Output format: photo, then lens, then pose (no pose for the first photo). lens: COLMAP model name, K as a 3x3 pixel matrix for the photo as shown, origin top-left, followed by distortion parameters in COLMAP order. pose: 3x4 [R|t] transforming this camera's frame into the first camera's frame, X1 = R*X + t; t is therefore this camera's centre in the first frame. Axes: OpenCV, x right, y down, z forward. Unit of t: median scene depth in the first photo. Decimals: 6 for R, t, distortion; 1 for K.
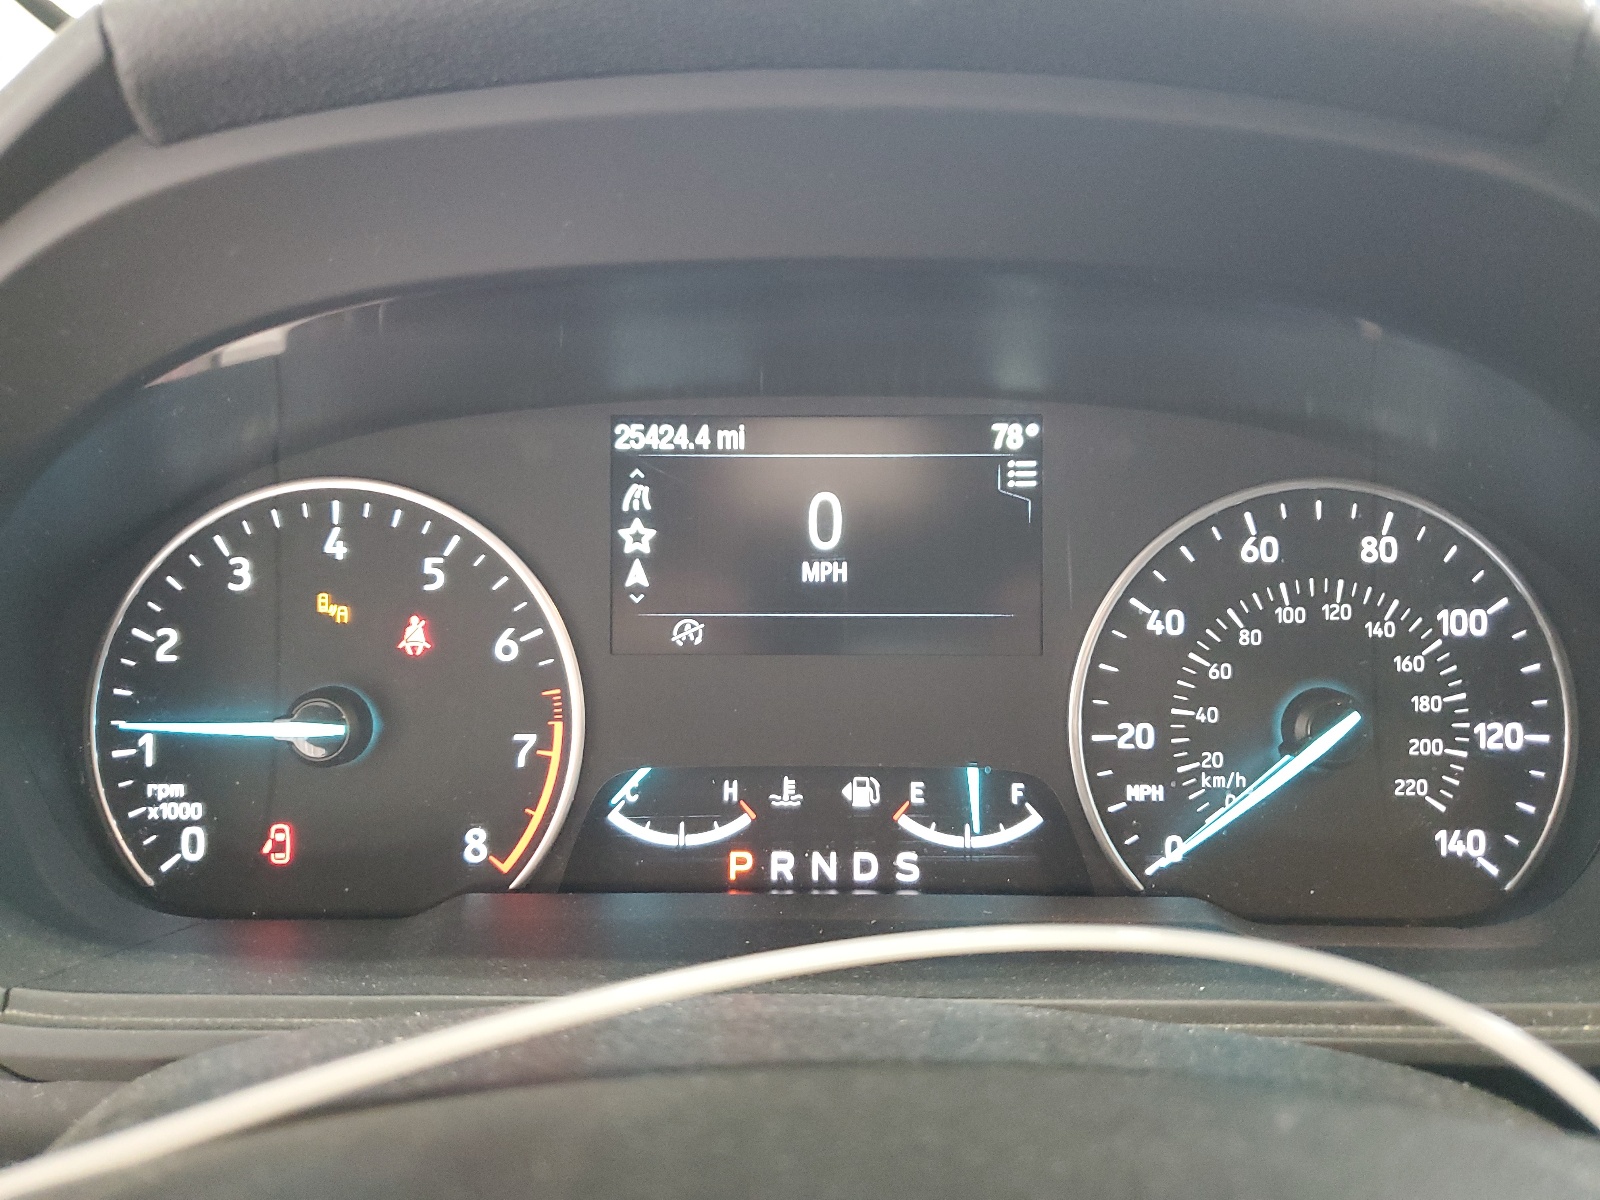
lens RADIAL K [[1302.2, 0, 800.2], [0, 1302.2, 604.6], [0, 0, 1]] dist [0.013269, 0.017699]
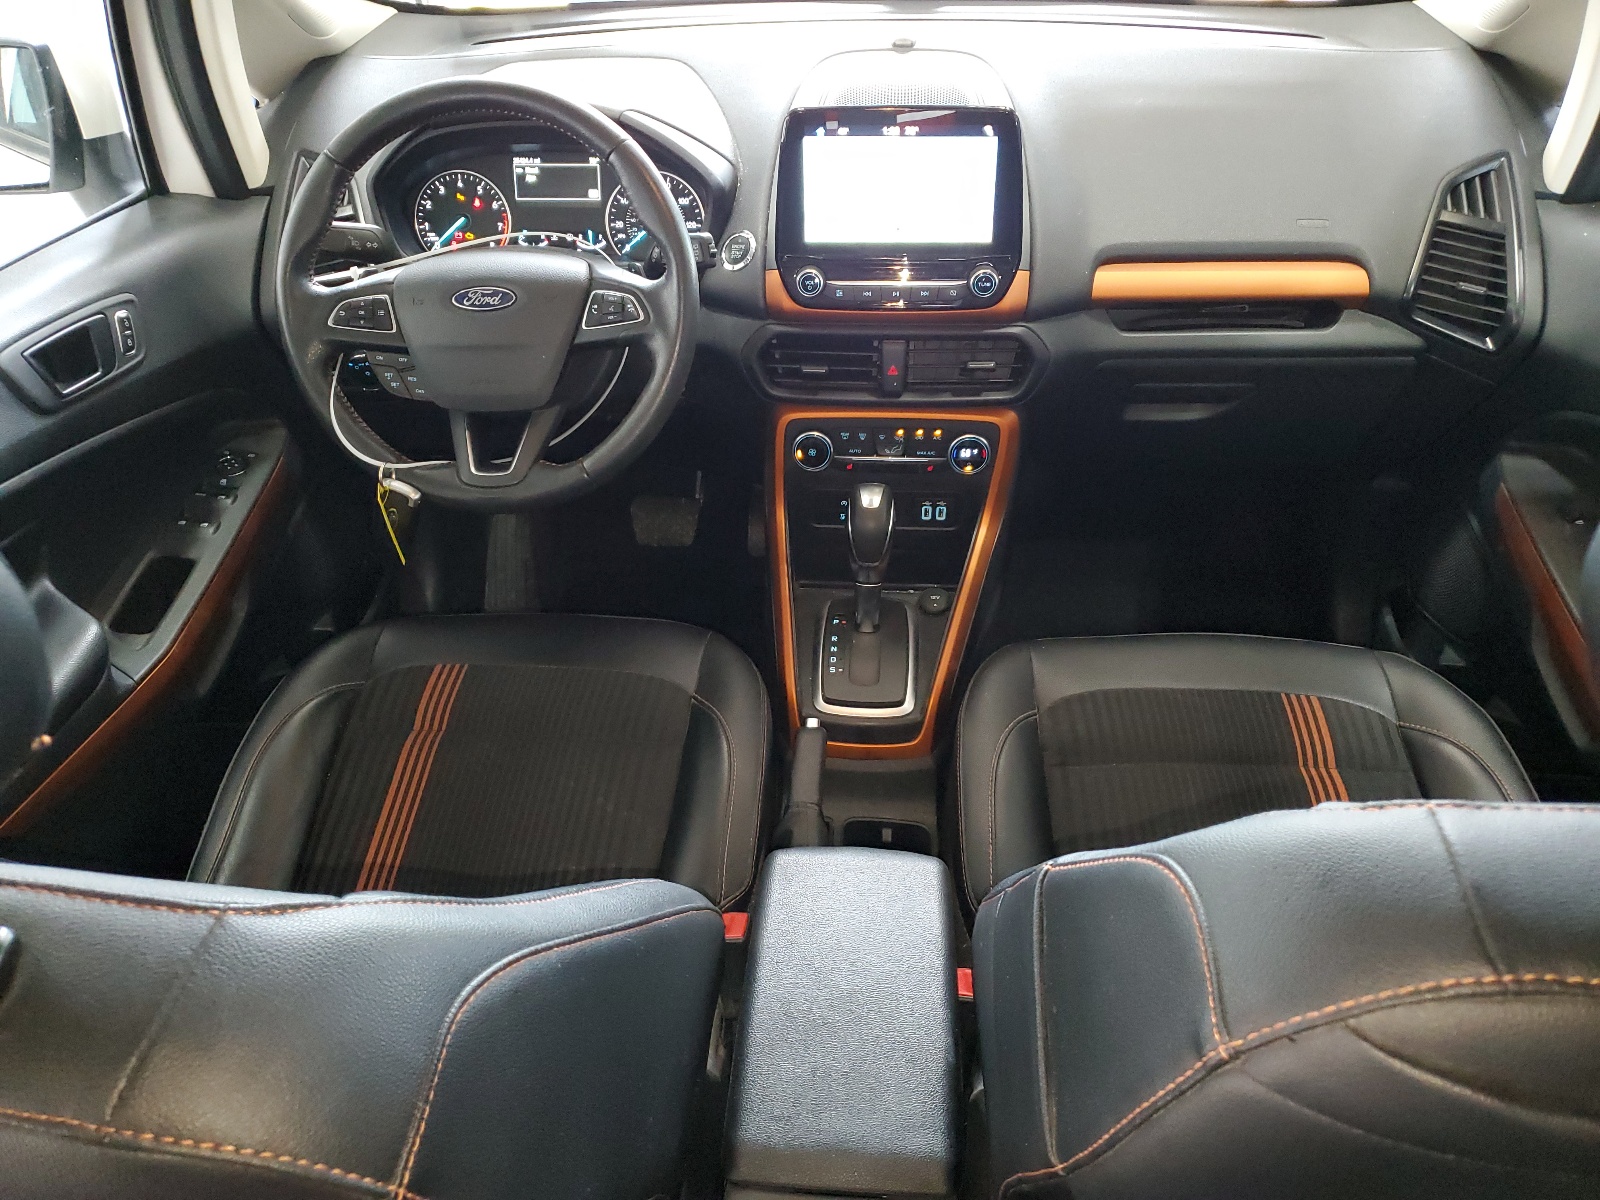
lens RADIAL K [[1302.2, 0, 797.8], [0, 1302.2, 598.8], [0, 0, 1]] dist [0.013269, 0.017699]
pose [[0.998548, 0.018717, -0.050519, 1.223859], [-0.002297, 0.951651, 0.307171, -0.072435], [0.053826, -0.306609, 0.950312, -4.189879]]
